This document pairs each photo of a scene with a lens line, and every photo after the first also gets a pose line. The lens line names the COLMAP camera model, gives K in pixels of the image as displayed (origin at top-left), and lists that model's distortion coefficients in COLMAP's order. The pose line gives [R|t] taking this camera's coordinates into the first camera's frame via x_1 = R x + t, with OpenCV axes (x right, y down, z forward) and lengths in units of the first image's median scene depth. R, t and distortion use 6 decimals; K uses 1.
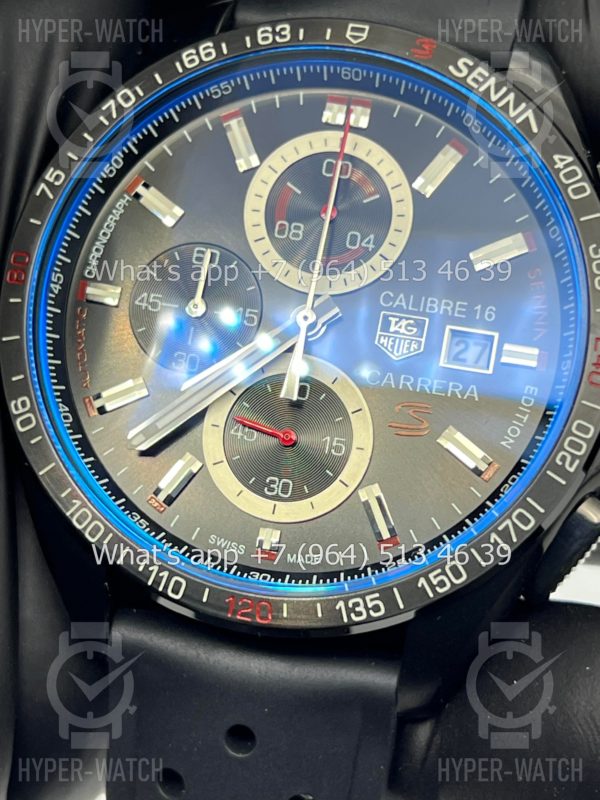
lens RADIAL K [[1897.5, 0, 300.0], [0, 1897.5, 400.0], [0, 0, 1]] dist [0.301325, -0.828382]
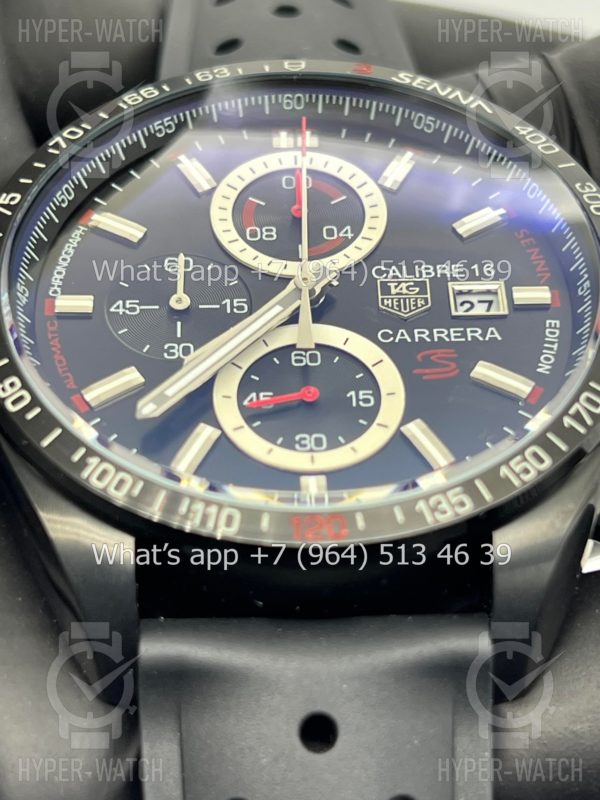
lens RADIAL K [[1957.8, 0, 300.0], [0, 1957.8, 400.0], [0, 0, 1]] dist [0.329701, -0.863271]
pose [[0.967574, -0.078919, 0.239943, -0.233217], [0.188077, 0.859194, -0.475829, 0.461369], [-0.168605, 0.505528, 0.846176, 0.213131]]
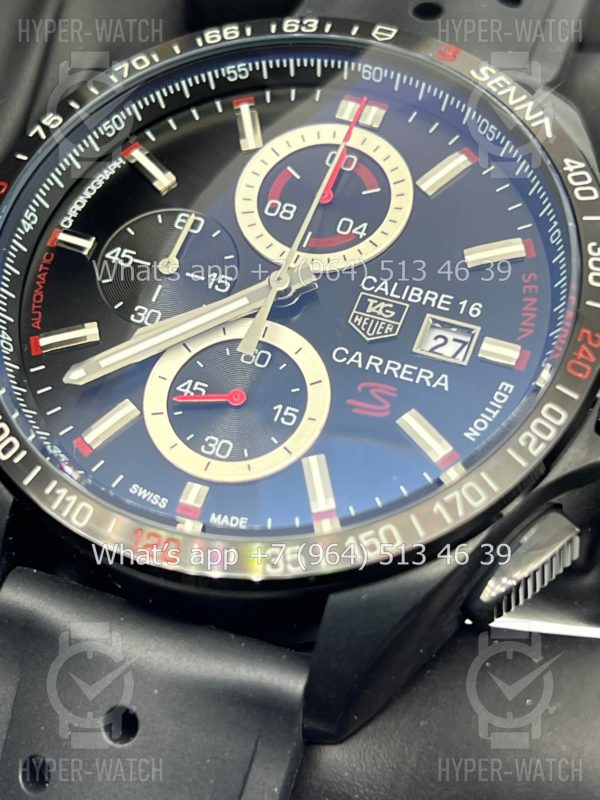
lens RADIAL K [[1957.8, 0, 300.0], [0, 1957.8, 400.0], [0, 0, 1]] dist [0.329701, -0.863271]
pose [[0.984484, 0.159989, -0.072074, 0.091468], [-0.174372, 0.937918, -0.299839, 0.297707], [0.019628, 0.307754, 0.951263, 0.098891]]
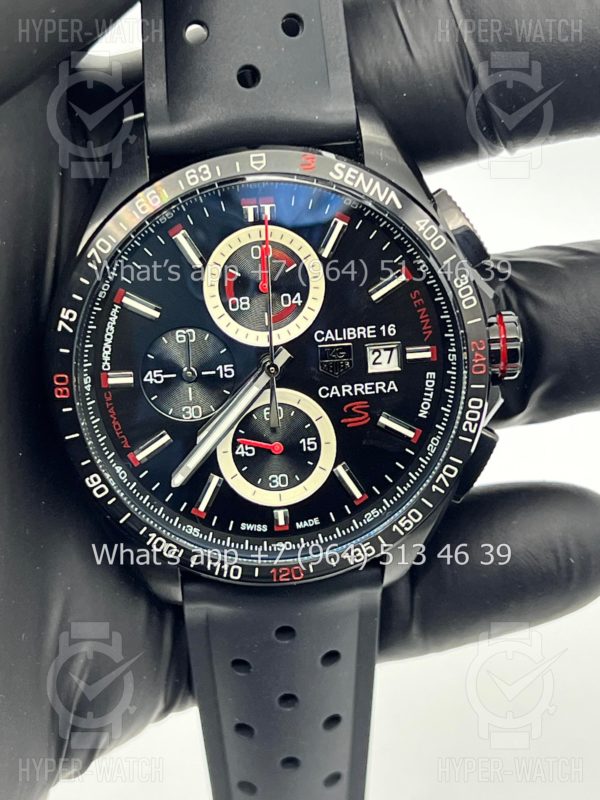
lens RADIAL K [[1897.5, 0, 300.0], [0, 1897.5, 400.0], [0, 0, 1]] dist [0.301325, -0.828382]
pose [[0.948610, -0.275713, 0.155308, -0.203023], [0.204448, 0.908589, 0.364235, -0.532988], [-0.241535, -0.313765, 0.918266, -0.317425]]
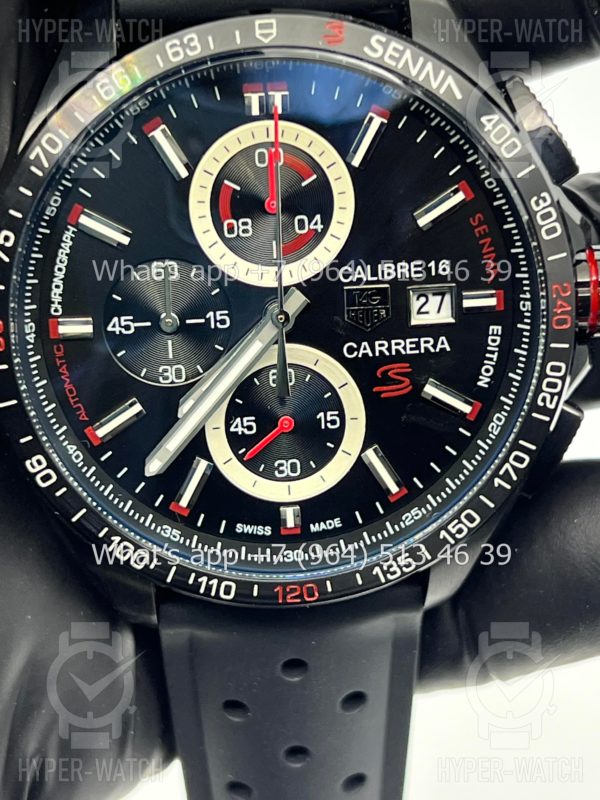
lens RADIAL K [[1897.5, 0, 300.0], [0, 1897.5, 400.0], [0, 0, 1]] dist [0.301325, -0.828382]
pose [[0.955646, -0.261644, 0.135213, -0.139806], [0.193737, 0.904257, 0.380507, -0.397538], [-0.221824, -0.337434, 0.914840, 0.019959]]
